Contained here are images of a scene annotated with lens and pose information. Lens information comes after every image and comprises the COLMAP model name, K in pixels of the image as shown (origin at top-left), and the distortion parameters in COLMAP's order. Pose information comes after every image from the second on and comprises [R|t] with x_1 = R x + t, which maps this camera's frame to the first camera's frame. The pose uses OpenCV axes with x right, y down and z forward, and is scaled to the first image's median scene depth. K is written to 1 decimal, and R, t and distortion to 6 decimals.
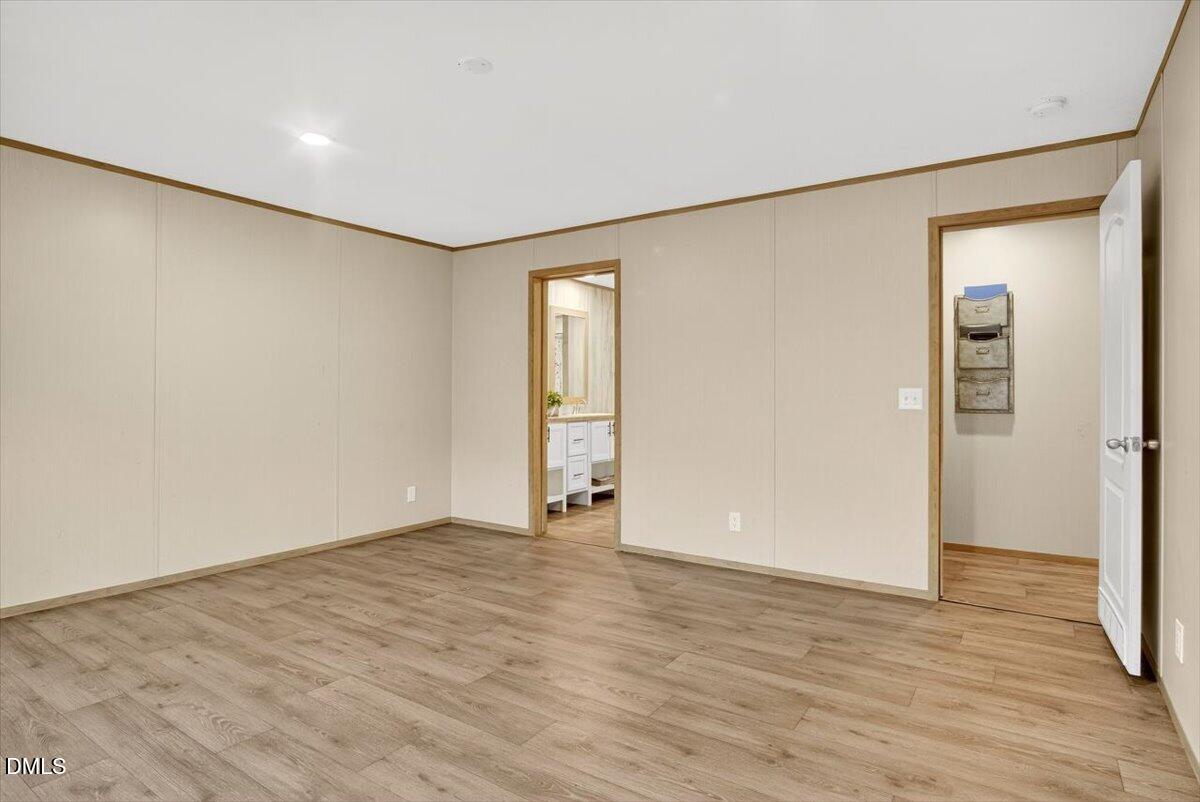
lens RADIAL K [[658.9, 0, 600.3], [0, 658.9, 369.0], [0, 0, 1]] dist [-0.060060, 0.030394]
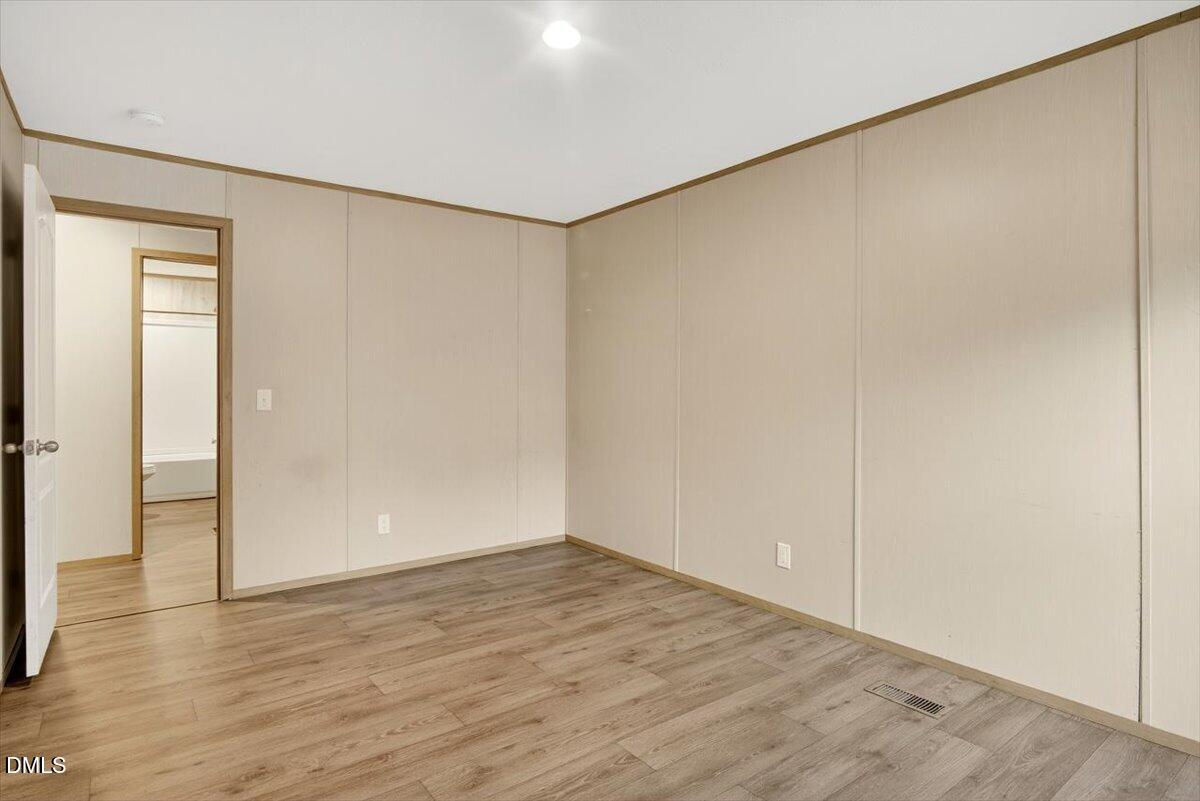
lens RADIAL K [[644.2, 0, 600.0], [0, 644.2, 400.5], [0, 0, 1]] dist [-0.004521, -0.000111]
pose [[0.328716, -0.025057, 0.944096, -0.636670], [-0.024968, 0.999068, 0.035210, 0.006979], [-0.944099, -0.035146, 0.327784, 0.424543]]
